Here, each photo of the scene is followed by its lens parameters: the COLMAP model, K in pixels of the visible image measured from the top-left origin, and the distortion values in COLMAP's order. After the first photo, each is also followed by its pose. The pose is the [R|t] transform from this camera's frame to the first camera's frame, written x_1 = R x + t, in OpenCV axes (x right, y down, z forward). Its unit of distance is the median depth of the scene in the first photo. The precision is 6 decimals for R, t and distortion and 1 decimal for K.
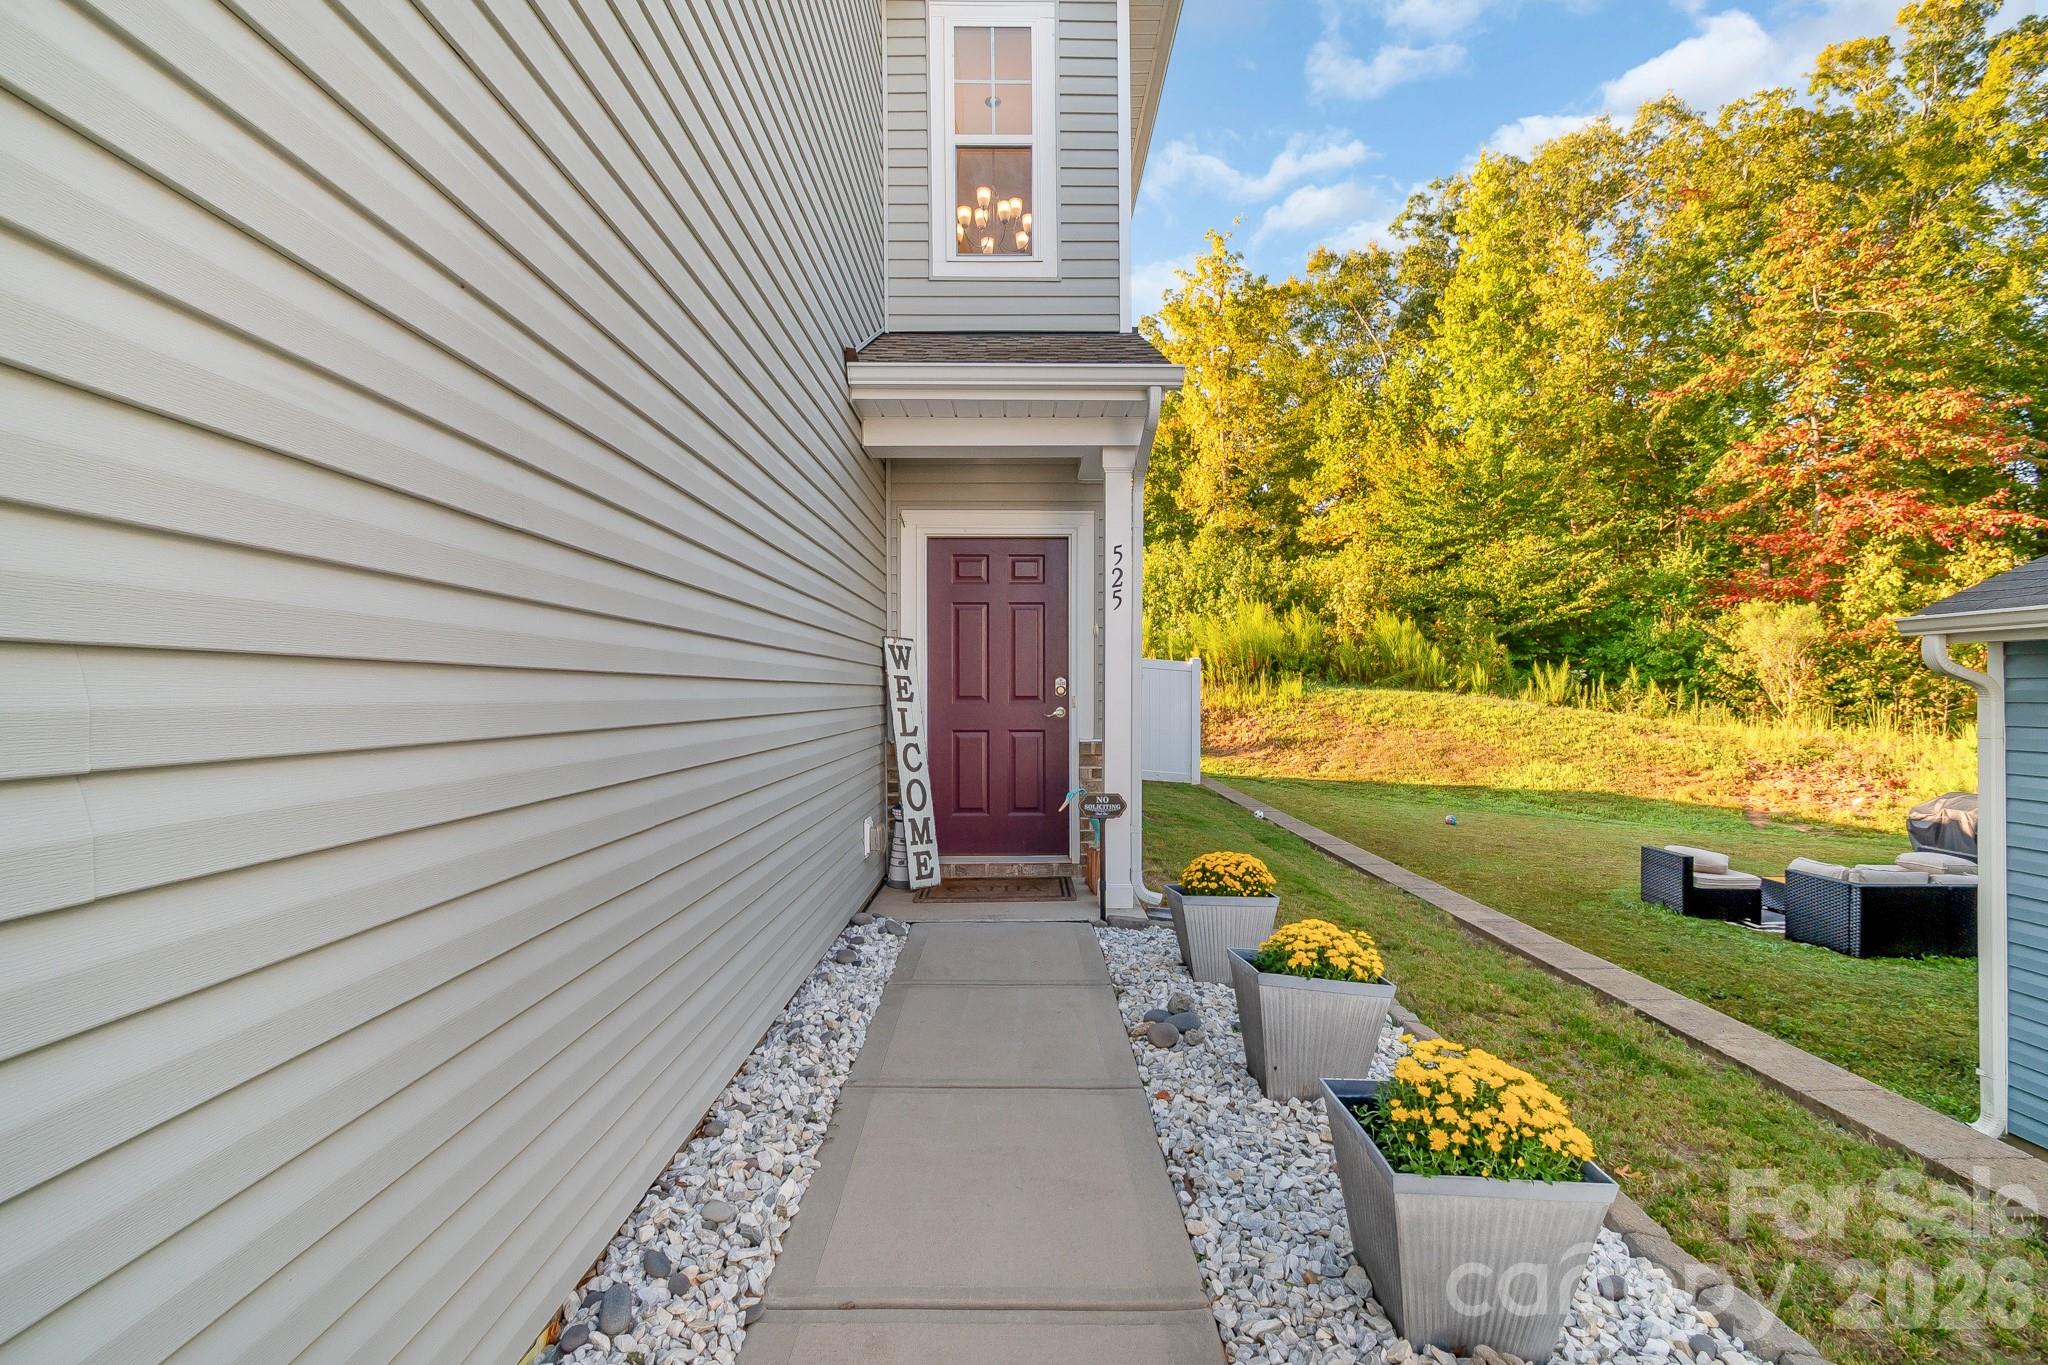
lens RADIAL K [[1050.9, 0, 1024.0], [0, 1050.9, 682.5], [0, 0, 1]] dist [0.002015, 0.000048]
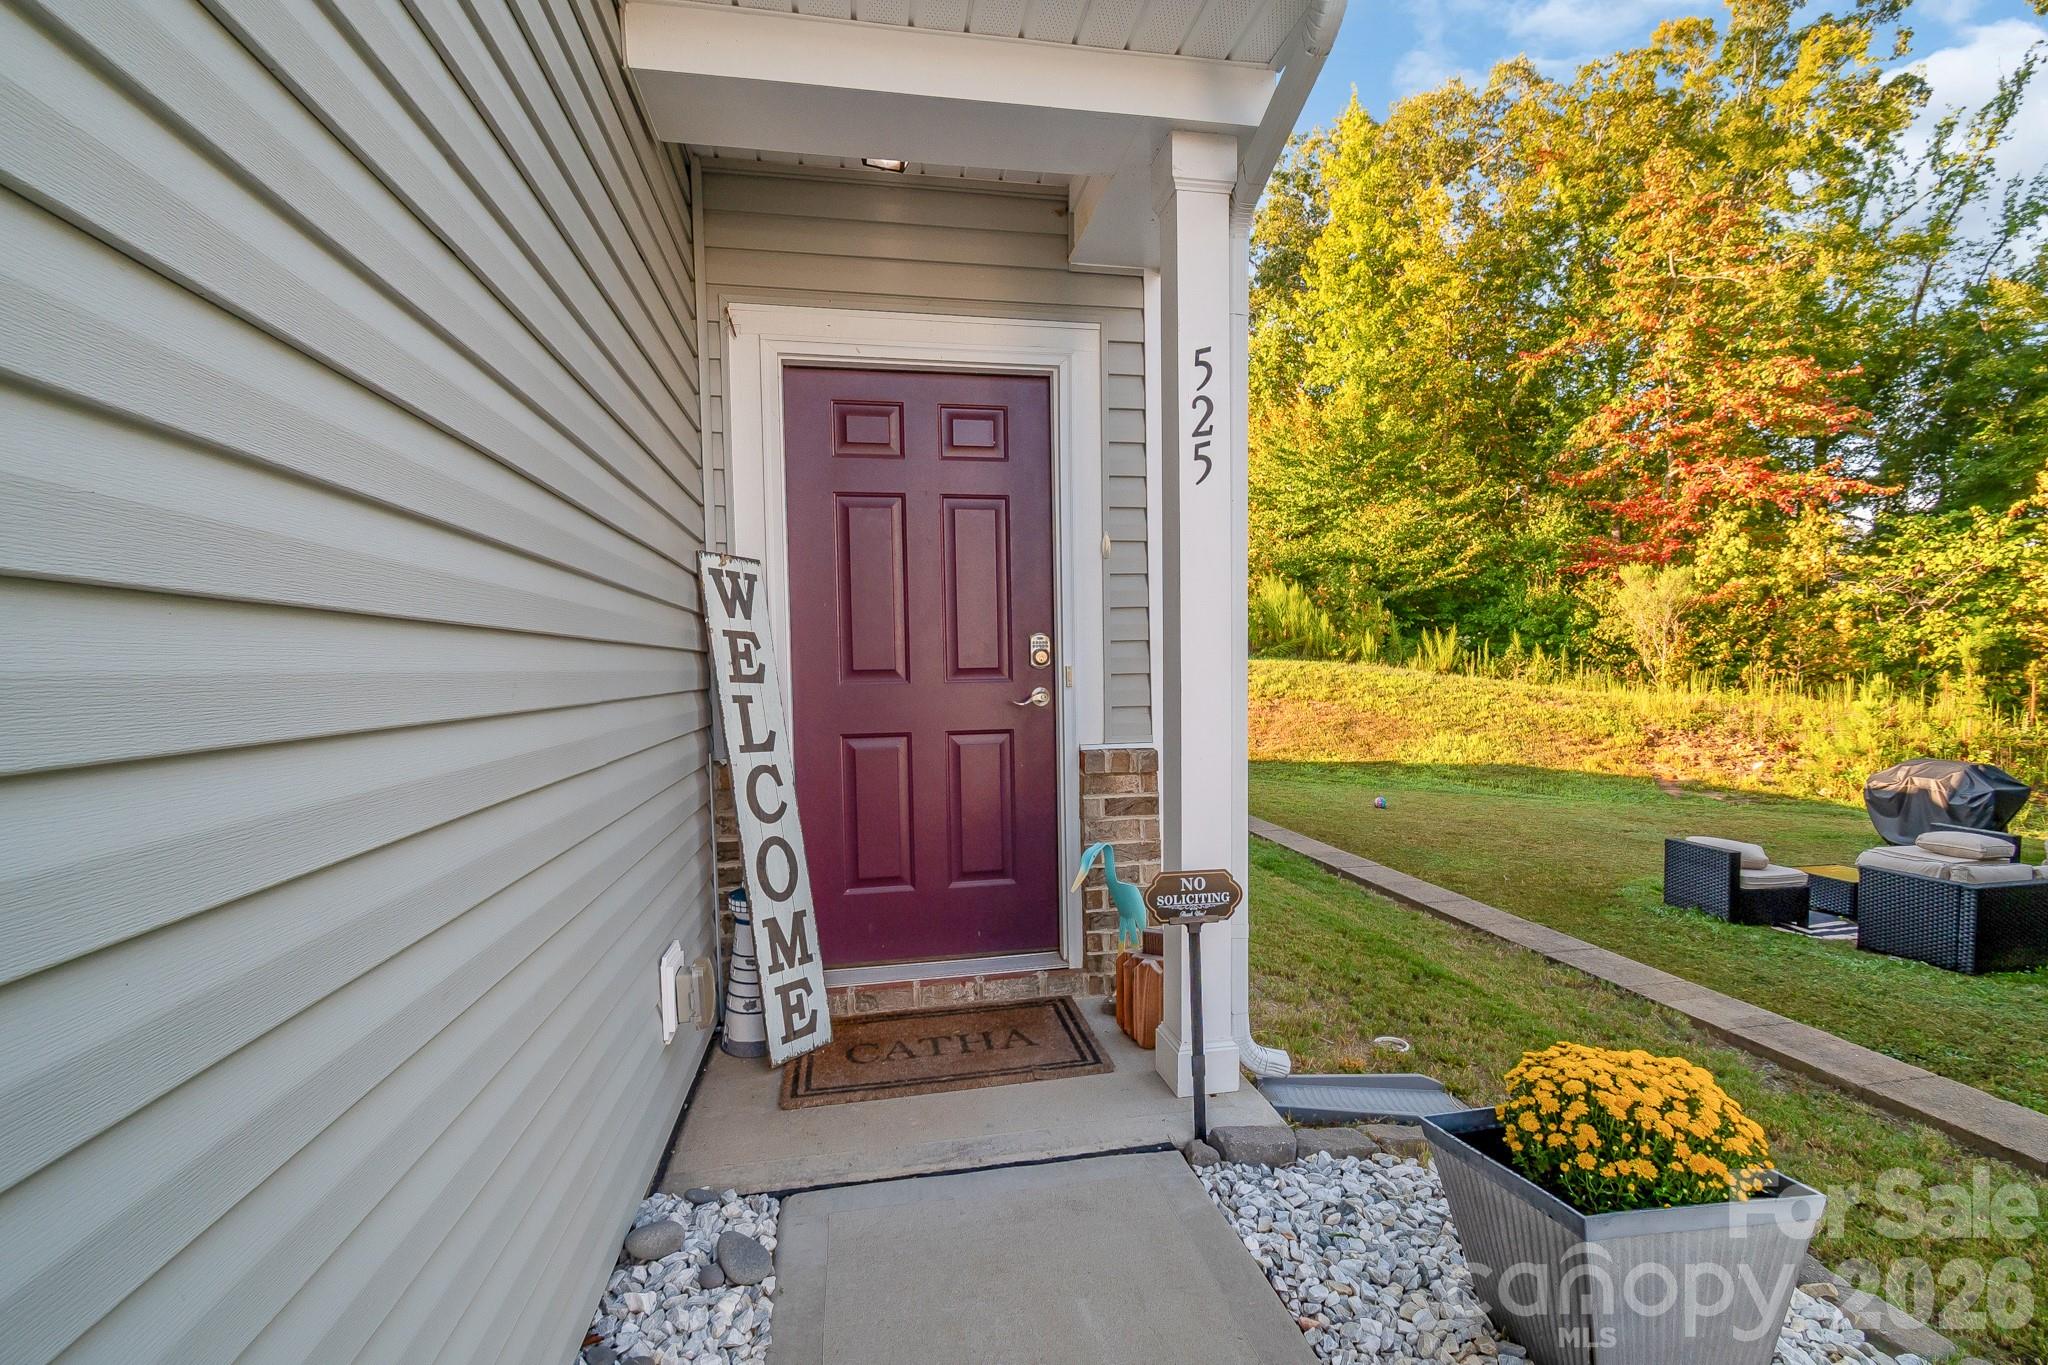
lens RADIAL K [[990.7, 0, 1048.5], [0, 990.7, 710.7], [0, 0, 1]] dist [0.000968, 0.000051]
pose [[0.981905, -0.023854, 0.187867, -0.020396], [0.014165, 0.998508, 0.052745, 0.002836], [-0.188844, -0.049130, 0.980777, 0.169138]]
